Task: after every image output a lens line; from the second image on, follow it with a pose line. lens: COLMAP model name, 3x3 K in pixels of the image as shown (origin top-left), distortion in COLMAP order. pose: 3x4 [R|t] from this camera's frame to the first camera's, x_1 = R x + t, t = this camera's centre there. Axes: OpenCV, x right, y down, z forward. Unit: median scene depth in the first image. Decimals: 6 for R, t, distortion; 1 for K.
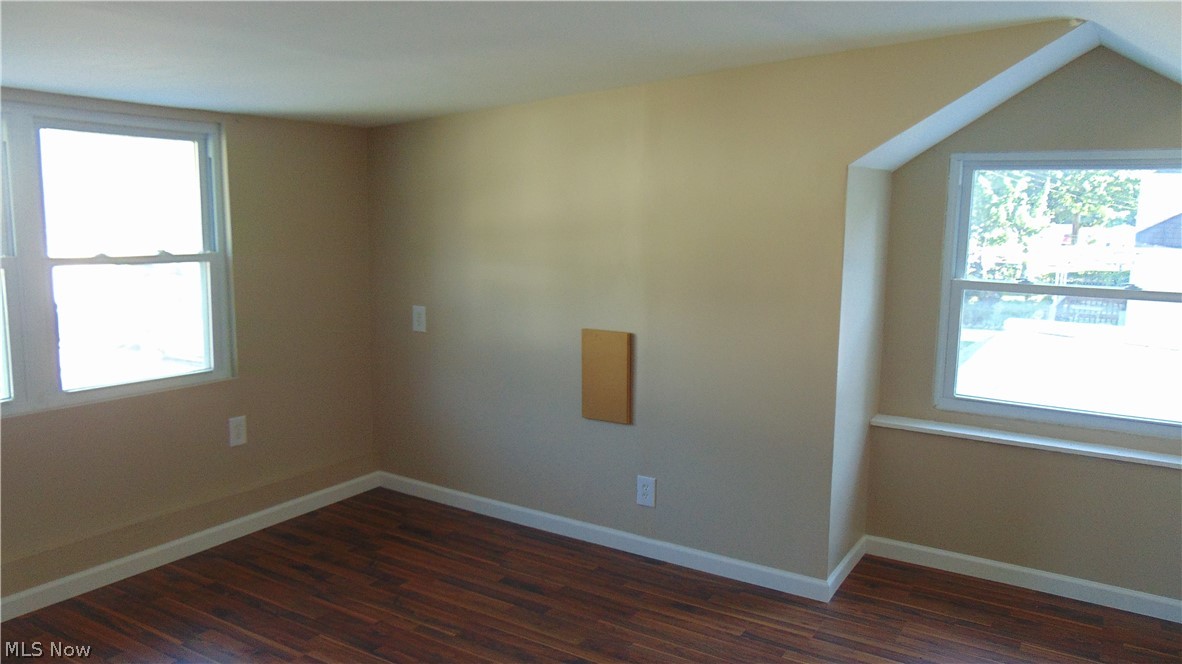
lens RADIAL K [[879.5, 0, 590.0], [0, 879.5, 337.0], [0, 0, 1]] dist [-0.031635, 0.055013]
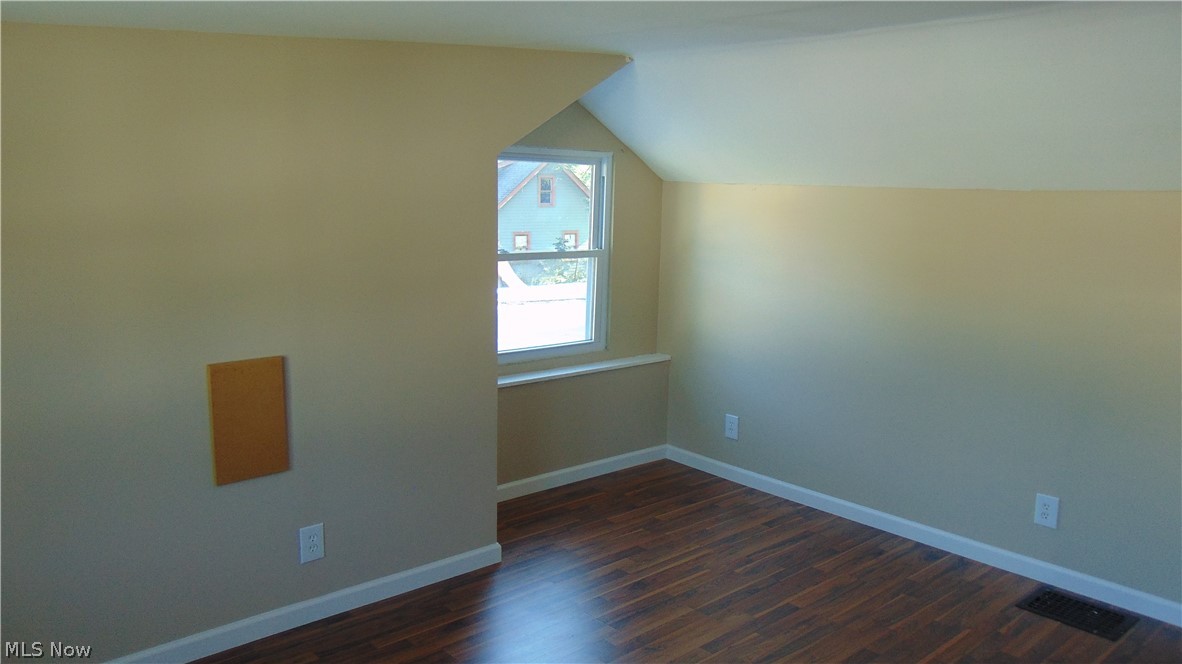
lens RADIAL K [[879.5, 0, 589.7], [0, 879.5, 327.0], [0, 0, 1]] dist [-0.031635, 0.055013]
pose [[0.284189, -0.156113, 0.945973, -0.663327], [0.142076, 0.982619, 0.119478, -0.091761], [-0.948183, 0.100446, 0.301429, 0.534836]]
